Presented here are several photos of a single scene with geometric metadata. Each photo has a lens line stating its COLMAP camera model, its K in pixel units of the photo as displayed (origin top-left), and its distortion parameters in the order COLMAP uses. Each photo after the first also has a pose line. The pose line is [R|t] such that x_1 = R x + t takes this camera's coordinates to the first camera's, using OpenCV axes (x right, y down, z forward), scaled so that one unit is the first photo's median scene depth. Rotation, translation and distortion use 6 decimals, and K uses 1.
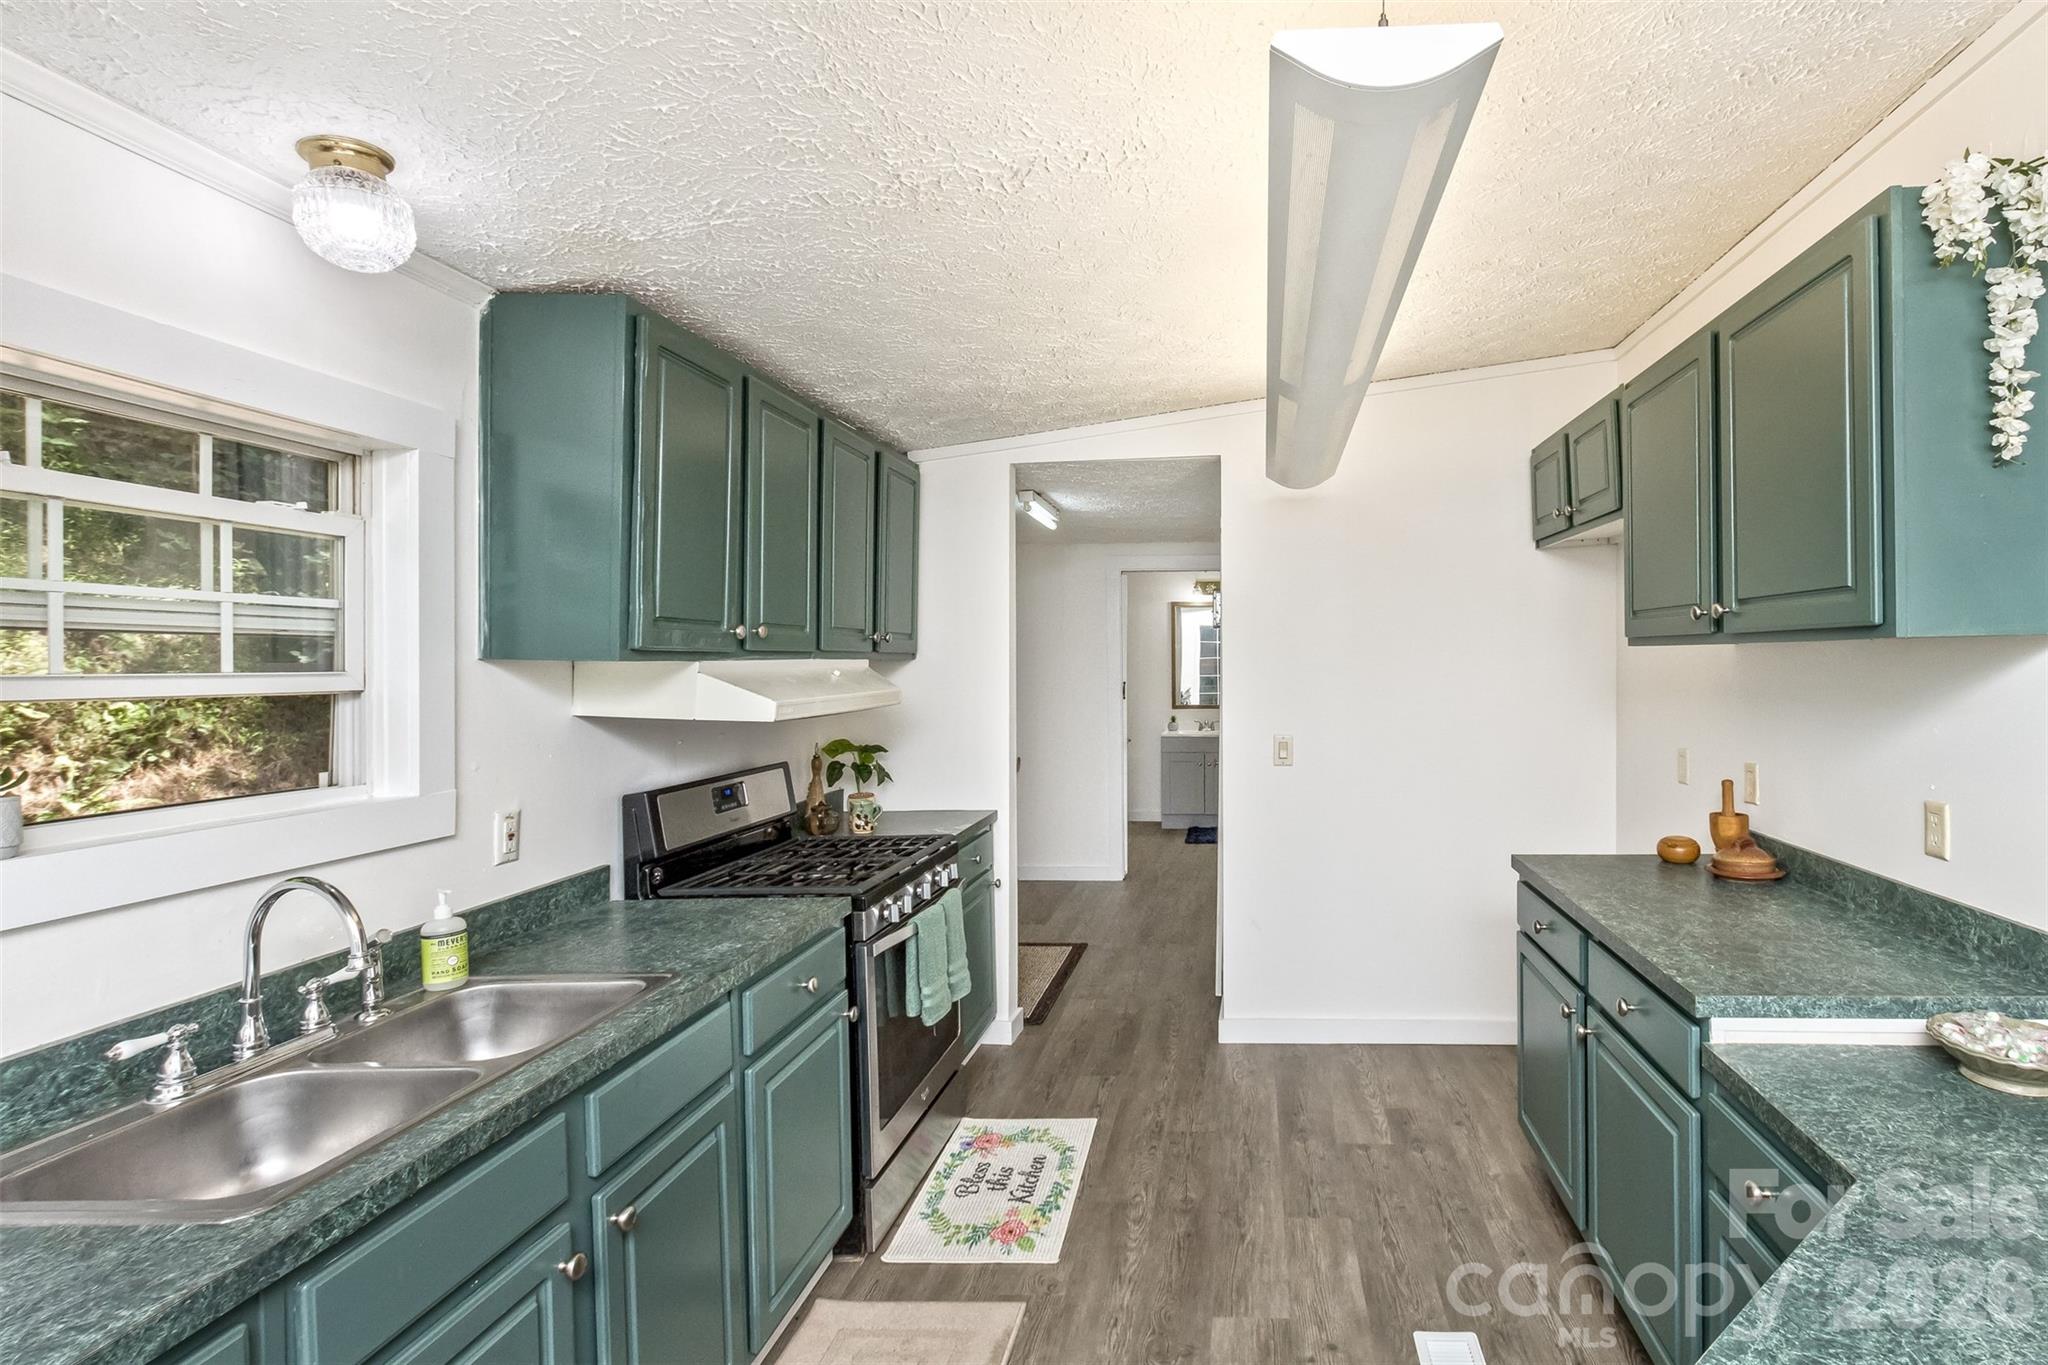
lens RADIAL K [[1028.5, 0, 1246.8], [0, 1028.5, 661.6], [0, 0, 1]] dist [-0.001846, -0.001341]
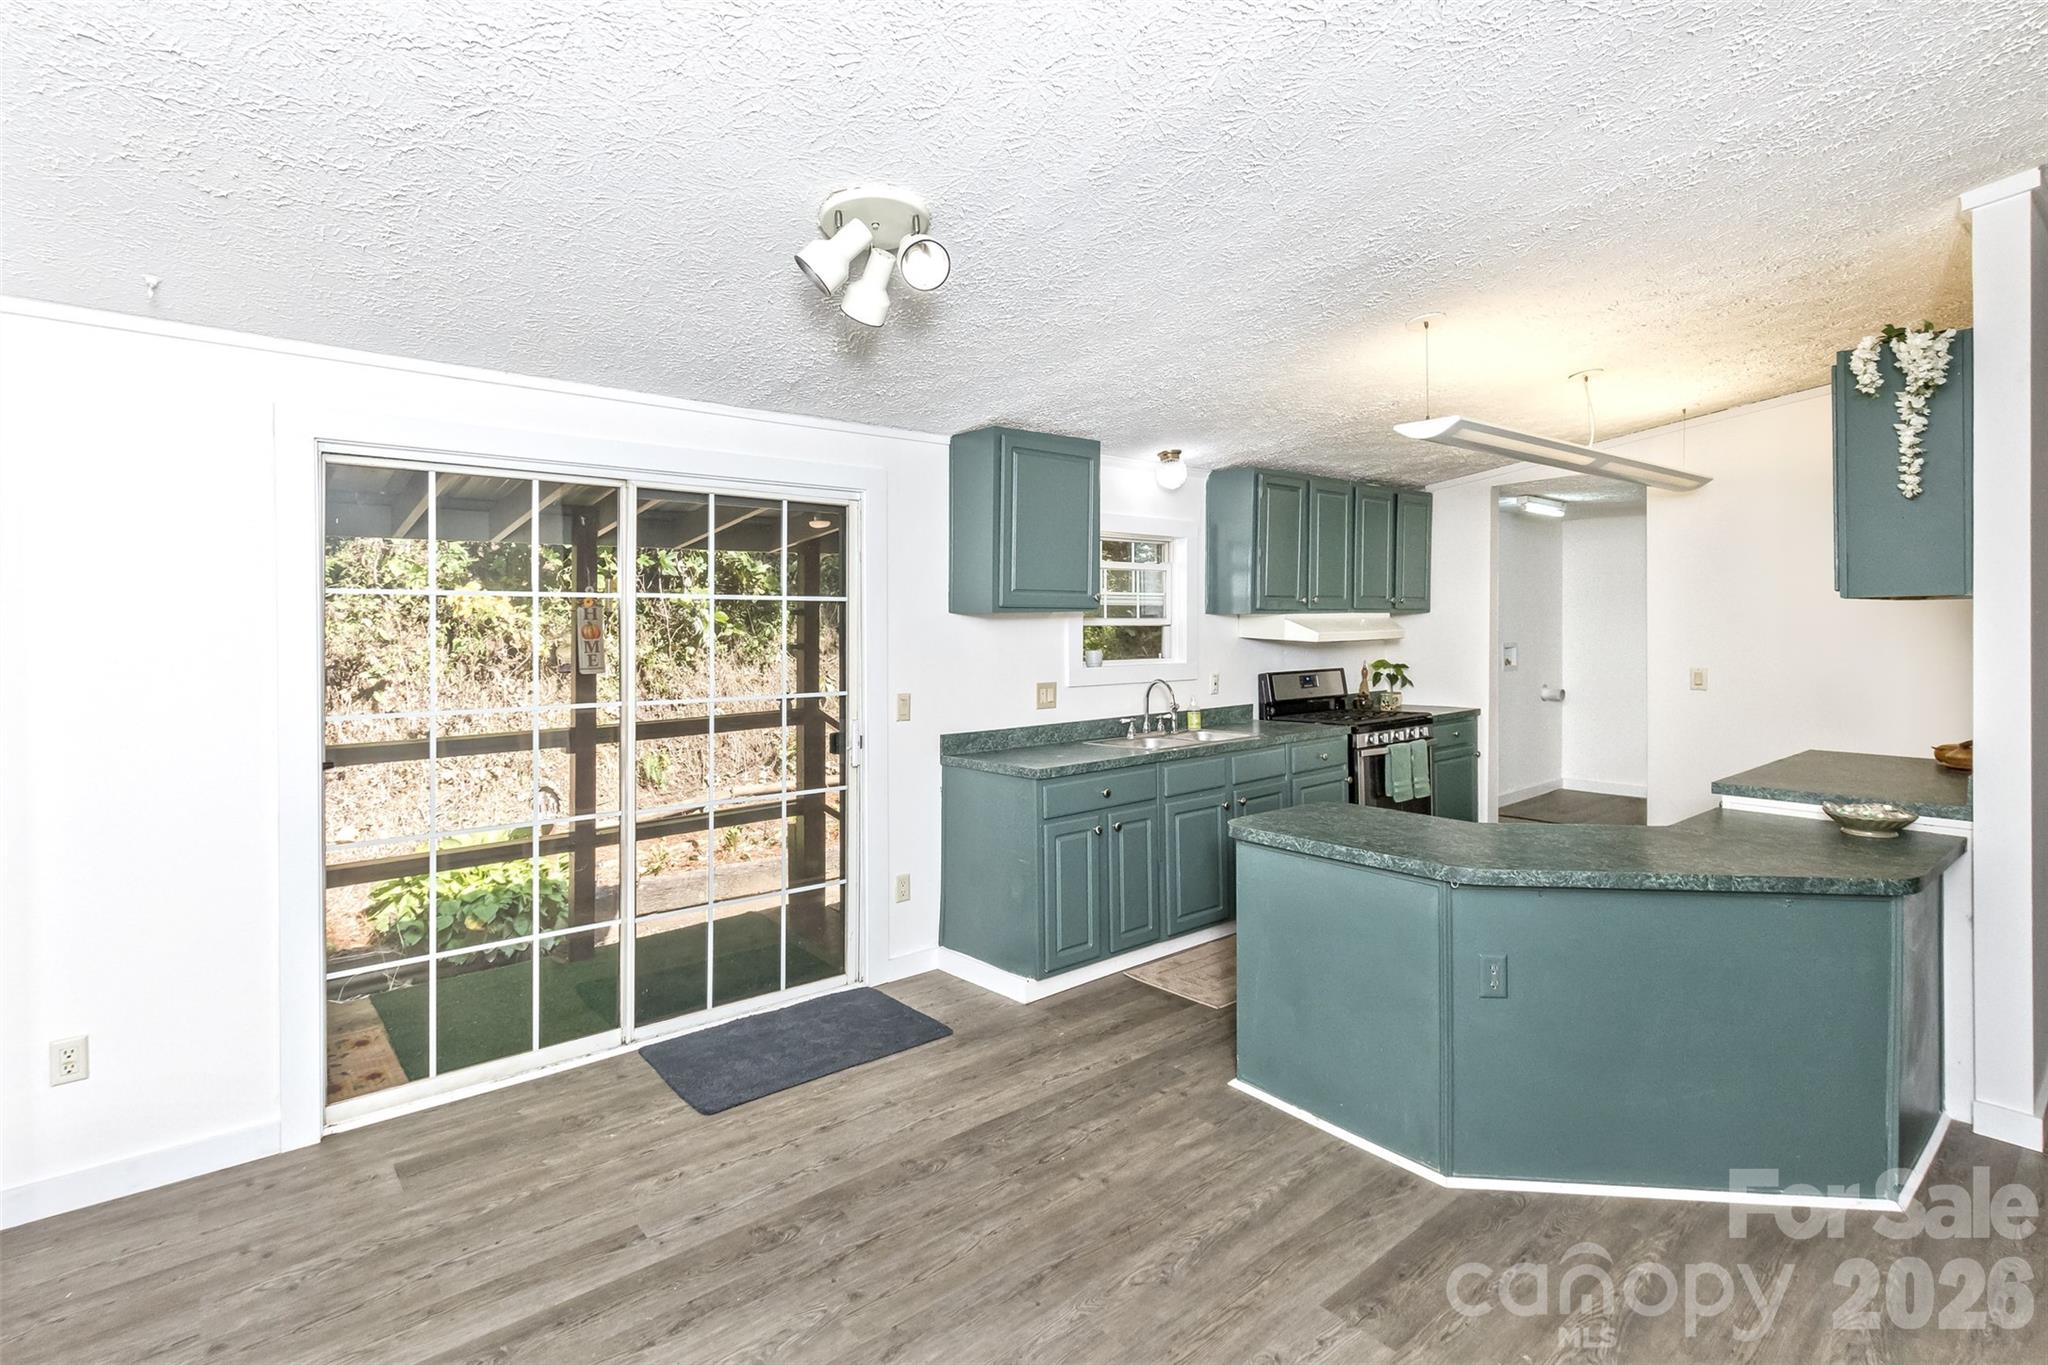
lens RADIAL K [[977.7, 0, 949.7], [0, 977.7, 626.2], [0, 0, 1]] dist [-0.000810, -0.000566]
pose [[0.616164, 0.006676, -0.787589, 0.661331], [0.001231, 0.999955, 0.009439, 0.004717], [0.787617, -0.006786, 0.616128, -0.851030]]
